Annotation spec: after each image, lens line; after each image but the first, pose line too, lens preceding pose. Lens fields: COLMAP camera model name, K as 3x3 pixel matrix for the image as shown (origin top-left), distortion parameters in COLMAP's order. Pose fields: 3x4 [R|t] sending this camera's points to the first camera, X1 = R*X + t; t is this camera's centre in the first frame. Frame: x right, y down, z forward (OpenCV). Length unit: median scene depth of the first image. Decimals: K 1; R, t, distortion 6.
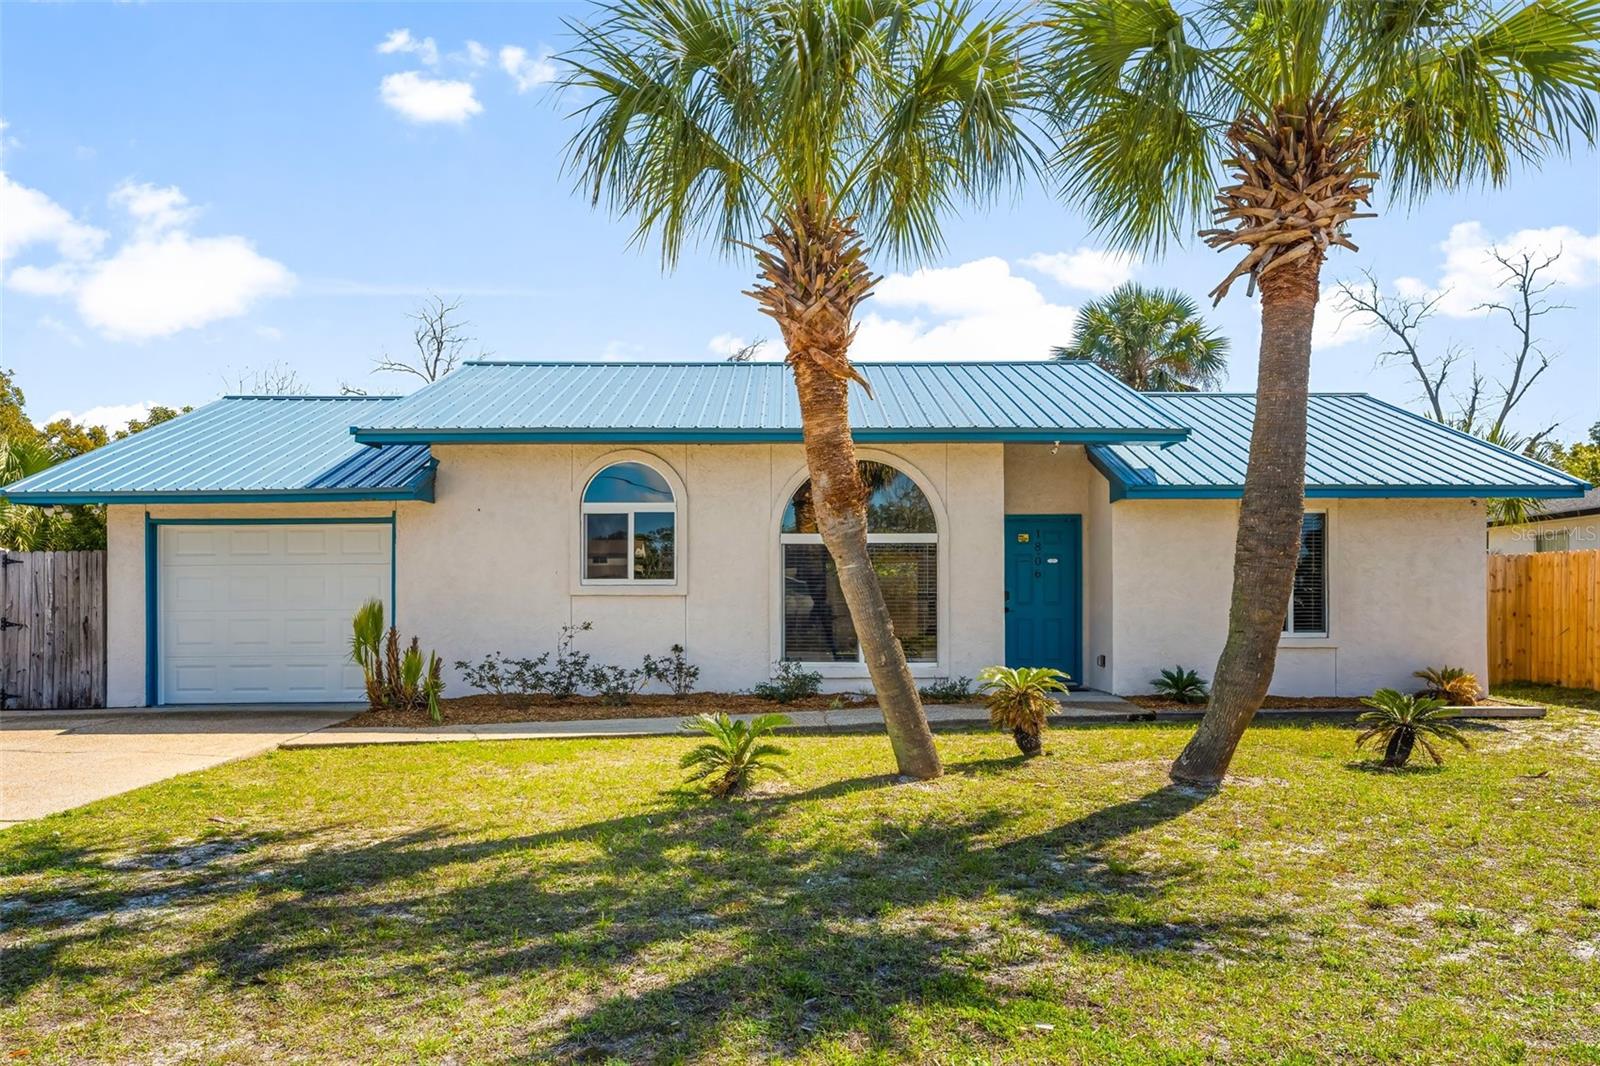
lens RADIAL K [[1015.4, 0, 799.7], [0, 1015.4, 612.9], [0, 0, 1]] dist [-0.001452, -0.000219]
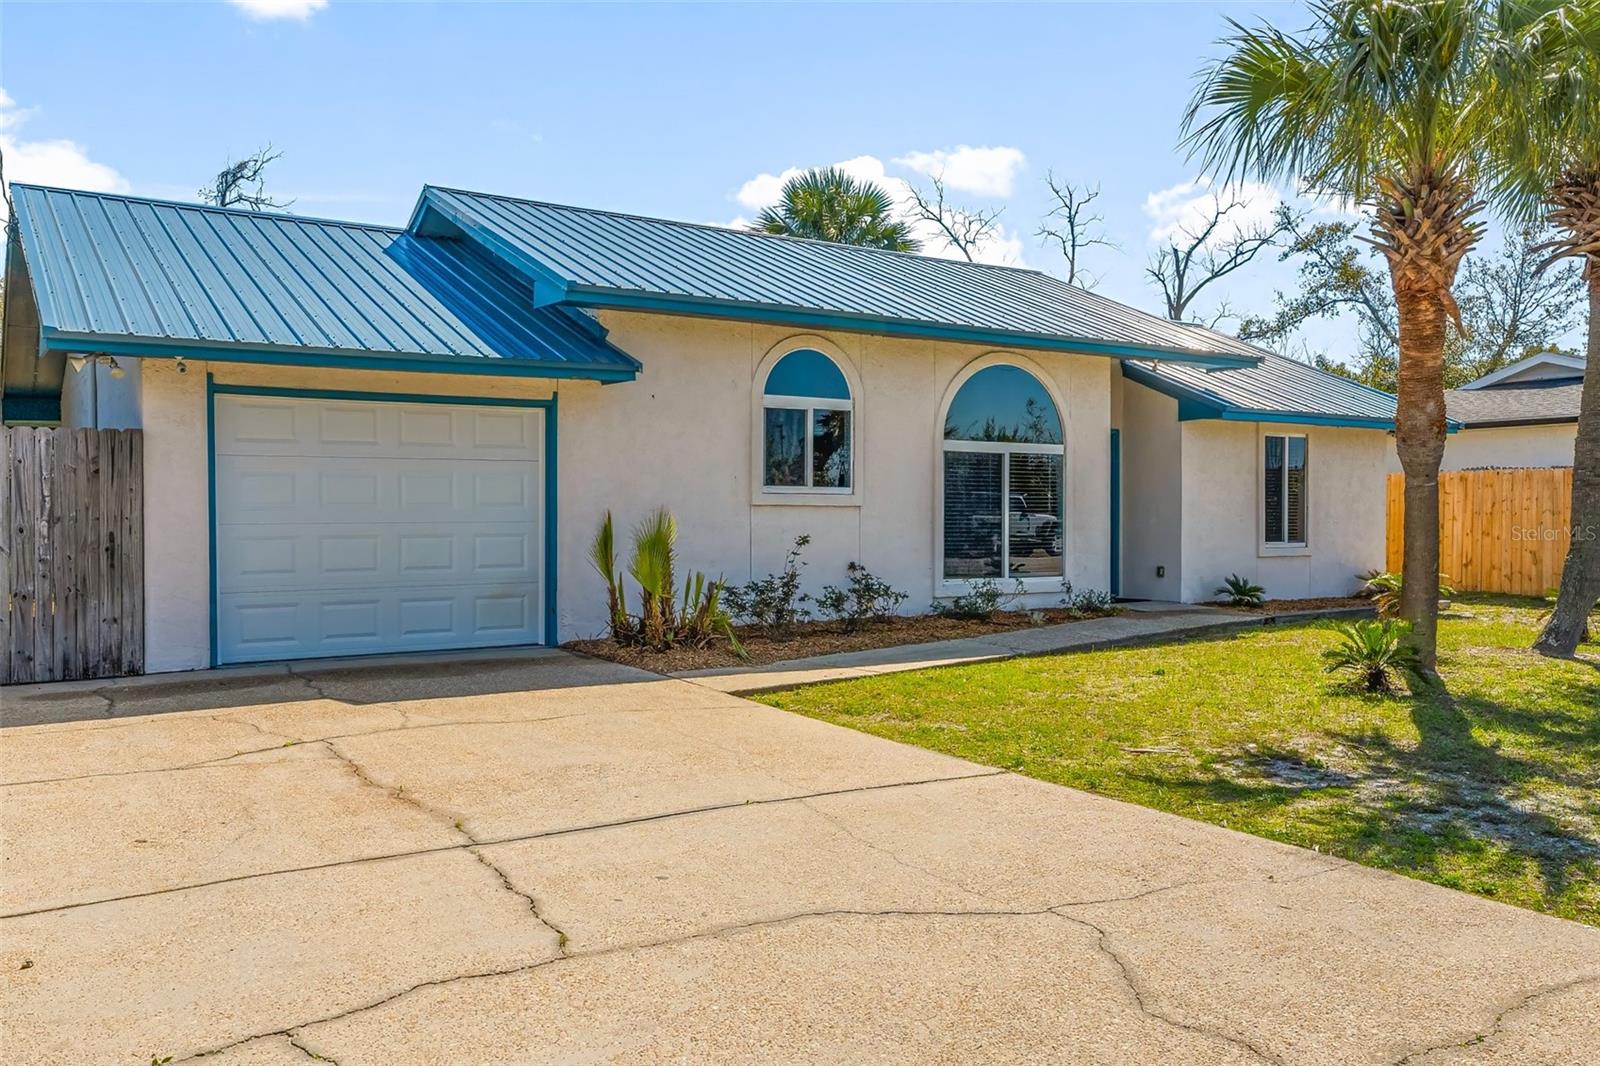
lens RADIAL K [[1255.7, 0, 797.4], [0, 1255.7, 536.6], [0, 0, 1]] dist [0.006465, 0.001320]
pose [[0.850639, -0.005182, 0.525725, -0.736555], [0.001189, 0.999968, 0.007932, 0.000503], [-0.525750, -0.006122, 0.850617, 0.103794]]
